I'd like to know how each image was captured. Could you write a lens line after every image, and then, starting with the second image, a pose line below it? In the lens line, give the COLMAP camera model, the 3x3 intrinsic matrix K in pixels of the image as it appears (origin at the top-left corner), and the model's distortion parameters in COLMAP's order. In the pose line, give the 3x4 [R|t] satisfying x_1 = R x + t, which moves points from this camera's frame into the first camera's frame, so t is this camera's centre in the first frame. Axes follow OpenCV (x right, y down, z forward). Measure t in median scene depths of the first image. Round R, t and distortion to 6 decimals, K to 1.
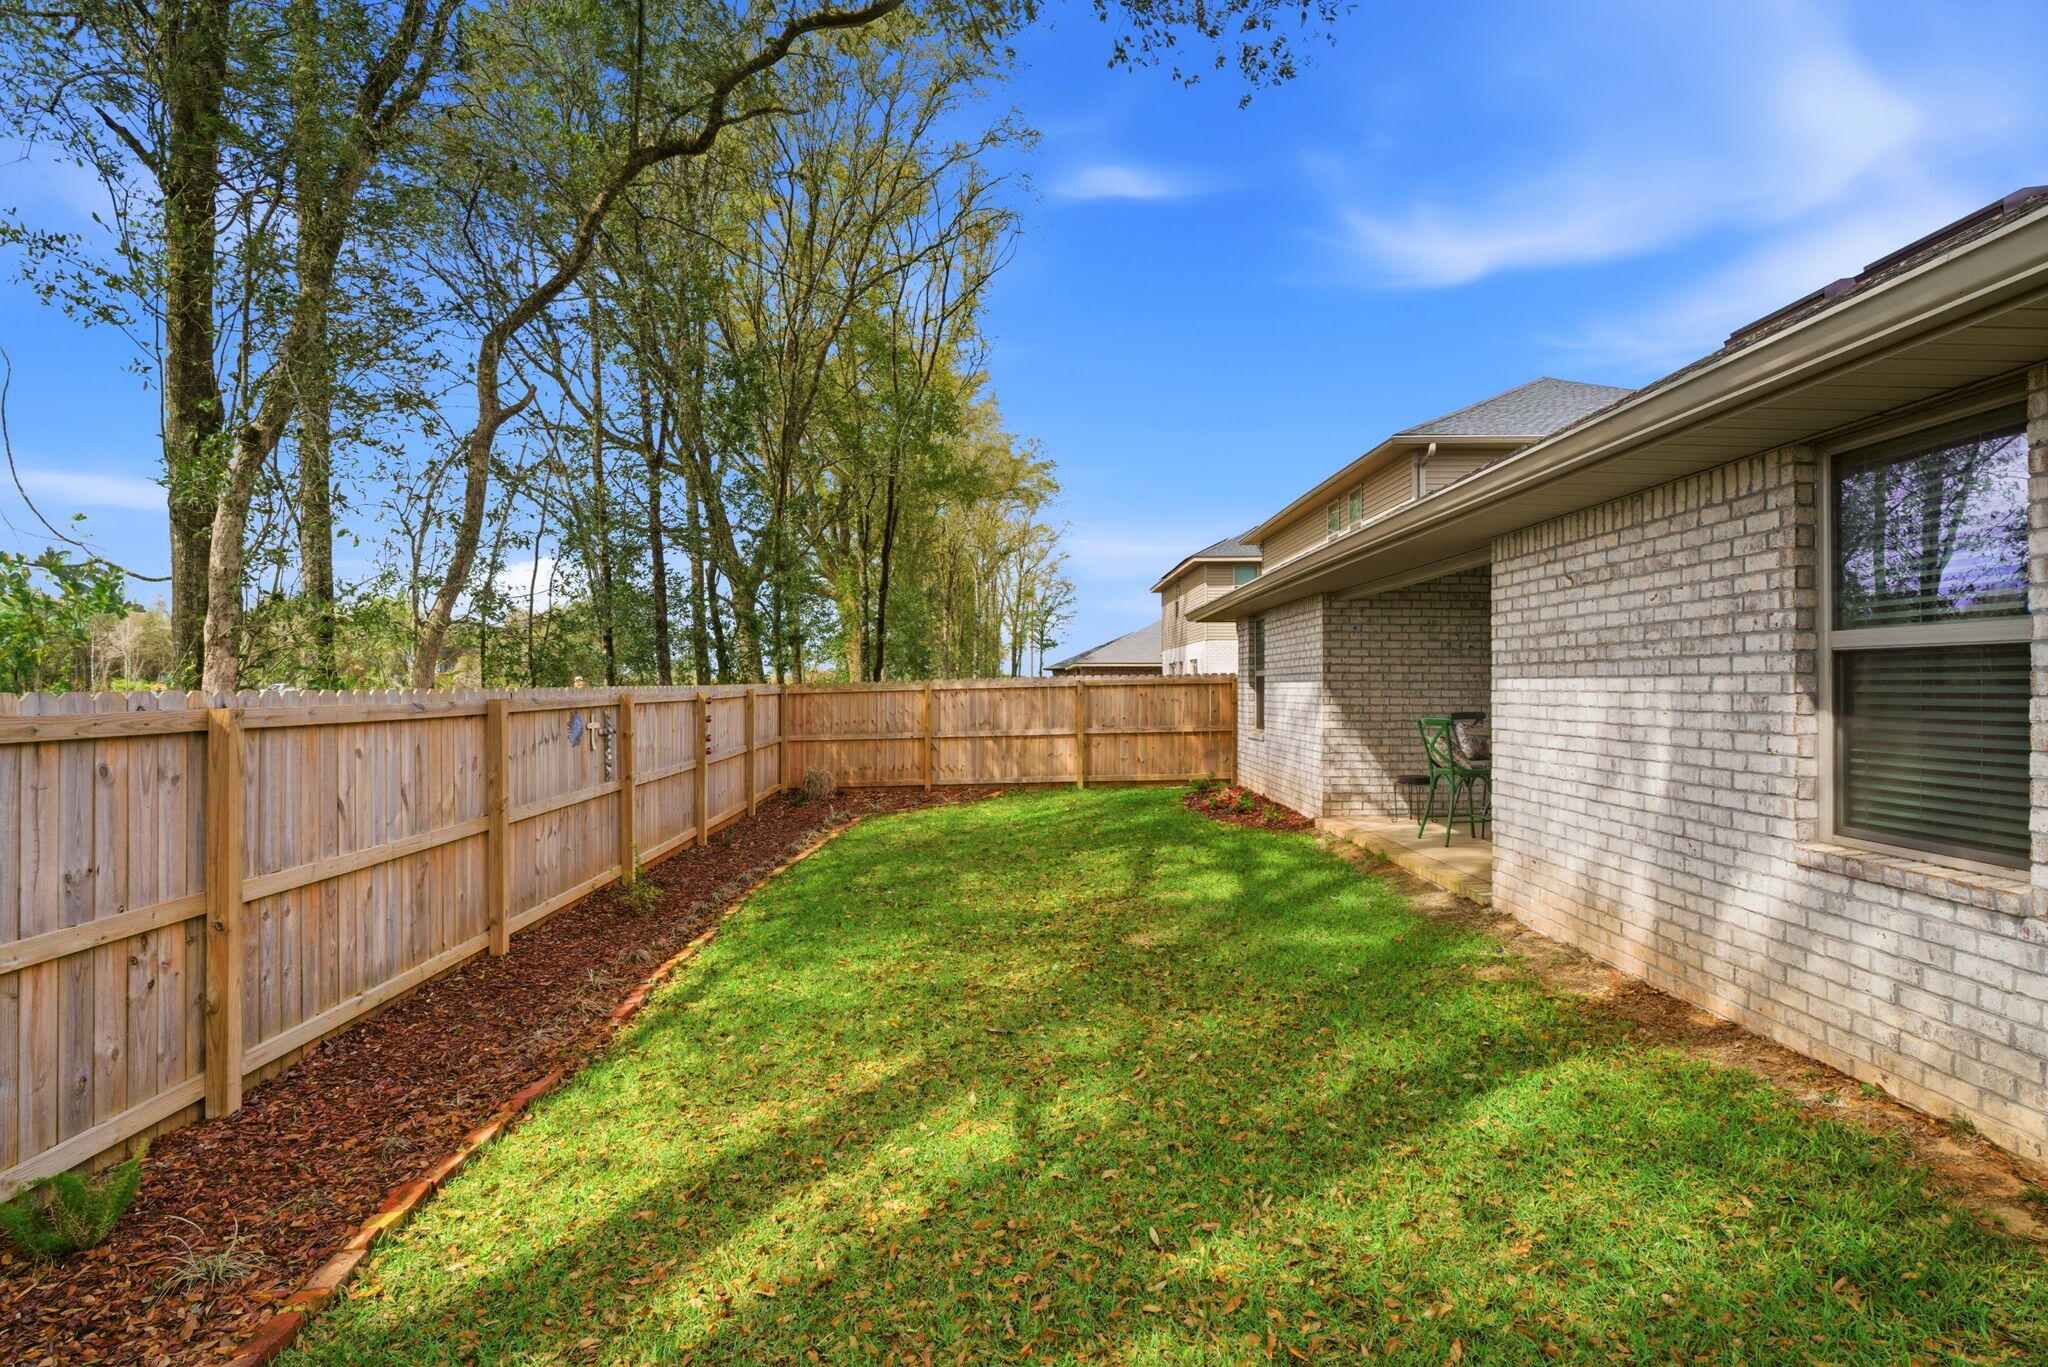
lens RADIAL K [[1011.1, 0, 1028.3], [0, 1011.1, 679.2], [0, 0, 1]] dist [-0.001234, 0.000231]
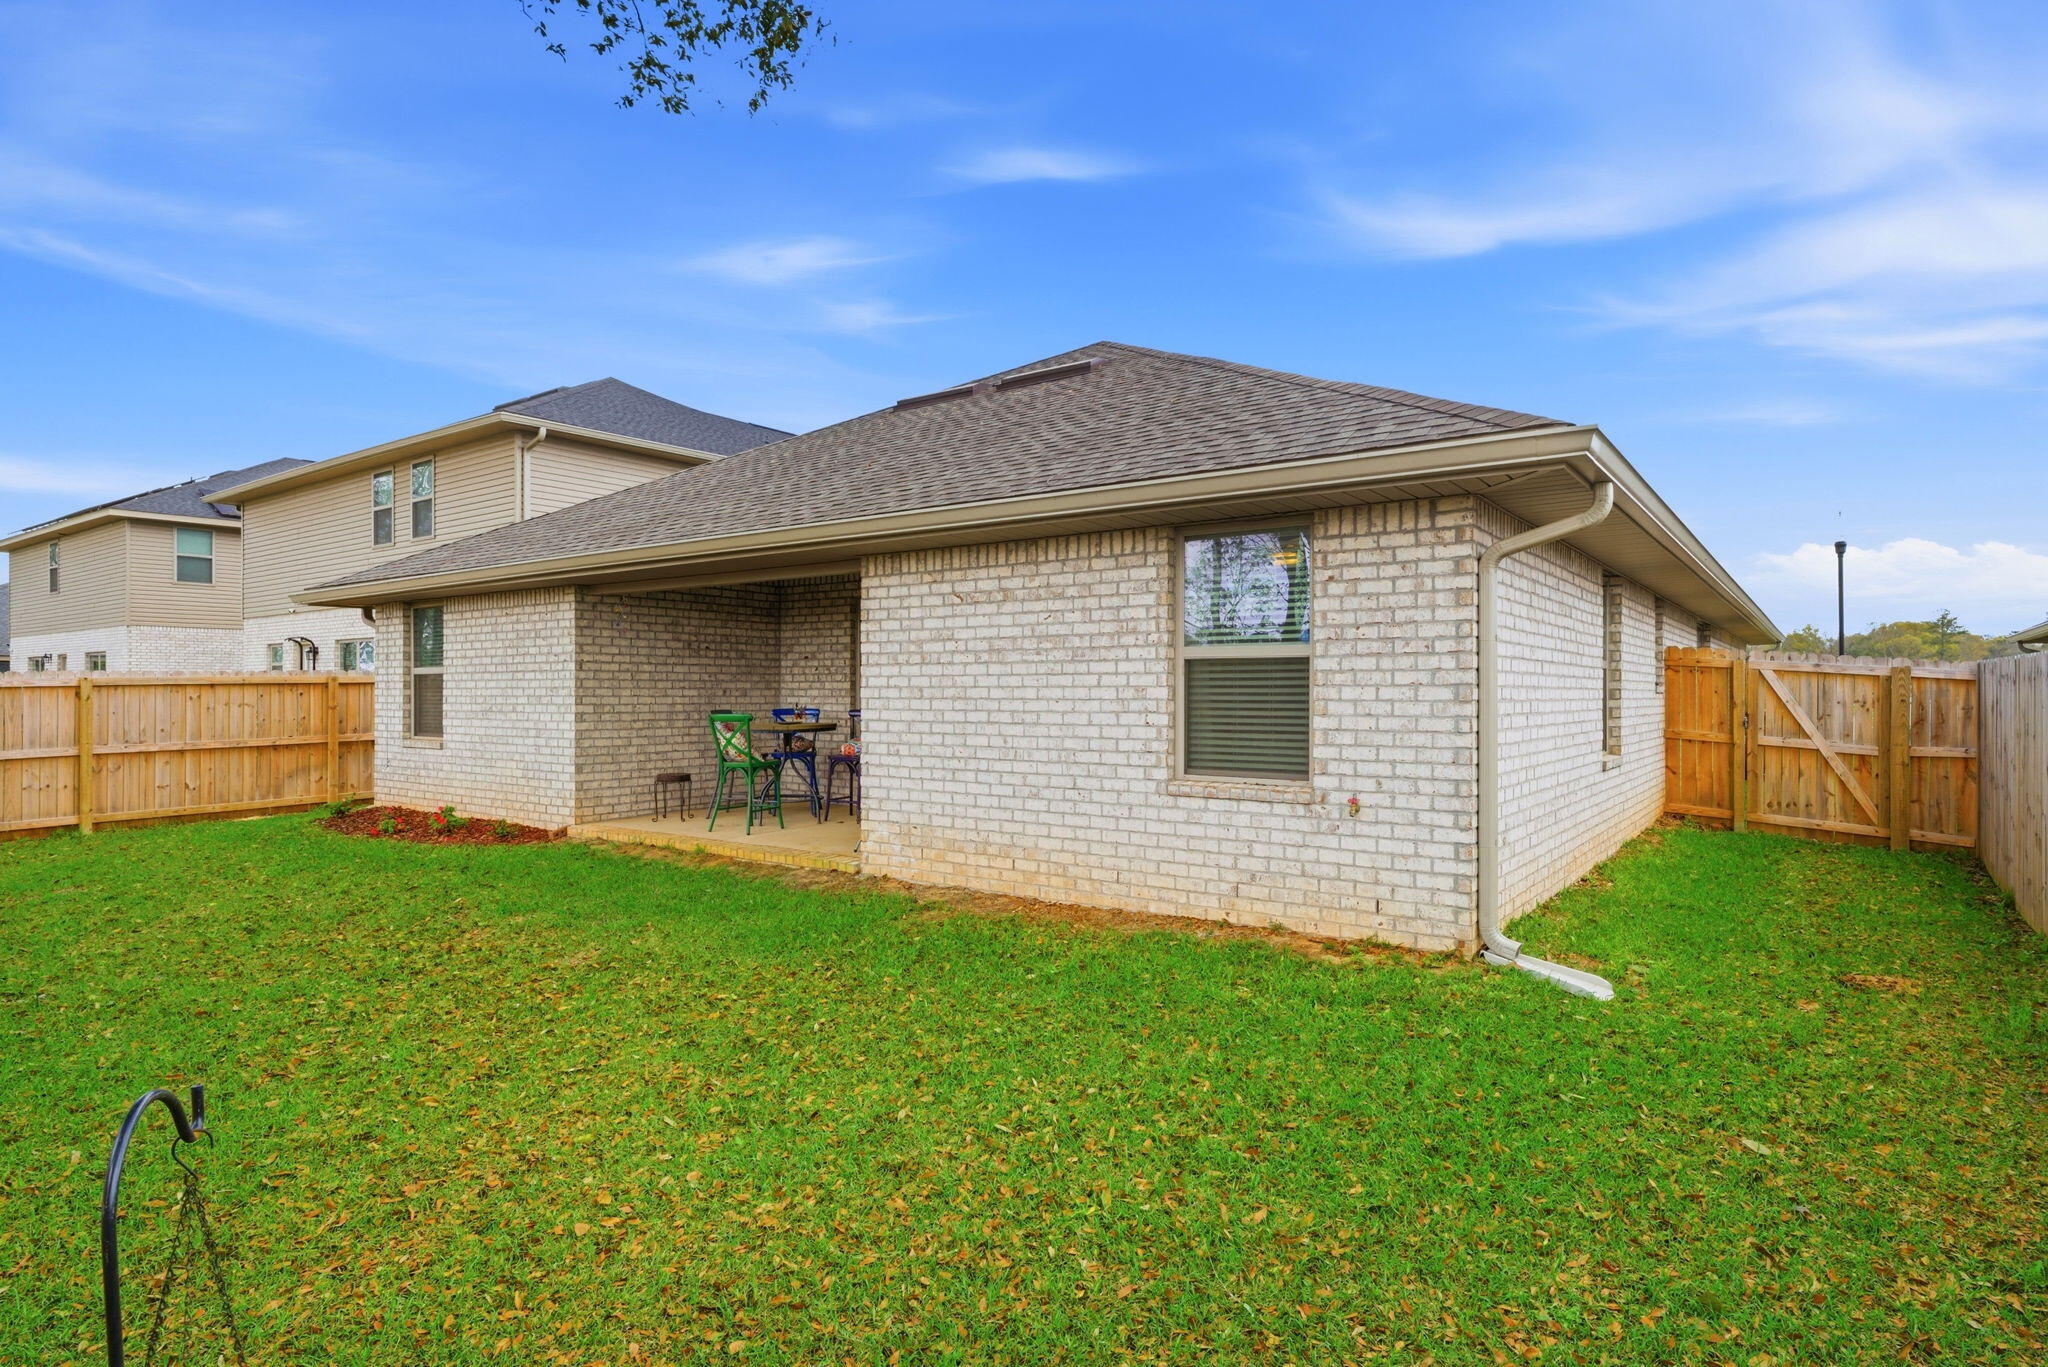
lens RADIAL K [[1103.5, 0, 1022.3], [0, 1103.5, 690.3], [0, 0, 1]] dist [-0.002458, -0.000128]
pose [[0.604005, 0.002590, 0.796976, -0.642531], [-0.007090, 0.999973, 0.002124, 0.016412], [-0.796949, -0.006934, 0.604007, 0.130454]]
